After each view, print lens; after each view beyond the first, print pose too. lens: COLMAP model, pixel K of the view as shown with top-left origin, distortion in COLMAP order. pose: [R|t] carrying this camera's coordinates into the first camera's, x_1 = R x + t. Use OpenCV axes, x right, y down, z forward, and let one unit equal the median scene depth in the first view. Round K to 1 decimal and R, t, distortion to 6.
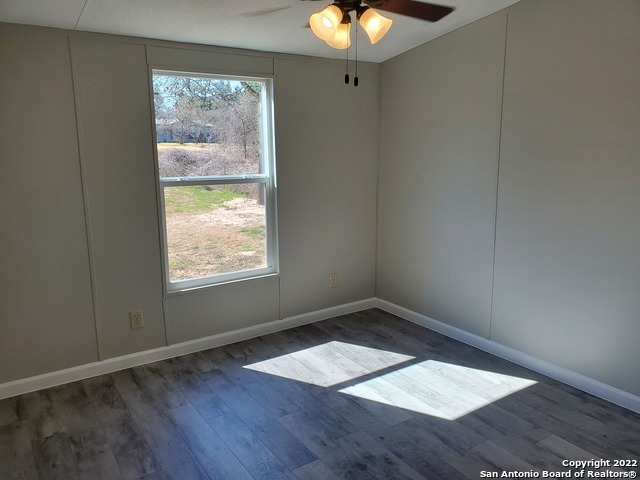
lens RADIAL K [[501.9, 0, 320.0], [0, 501.9, 240.0], [0, 0, 1]] dist [0.003721, -0.000011]
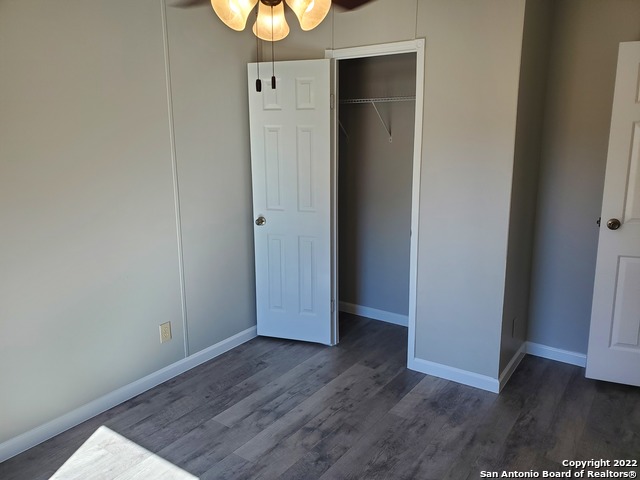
lens RADIAL K [[501.9, 0, 320.0], [0, 501.9, 240.0], [0, 0, 1]] dist [0.003721, -0.000011]
pose [[-0.365917, -0.184039, 0.912269, -0.525060], [0.184891, 0.946336, 0.265073, -0.219775], [-0.912097, 0.265665, -0.312253, 0.967869]]
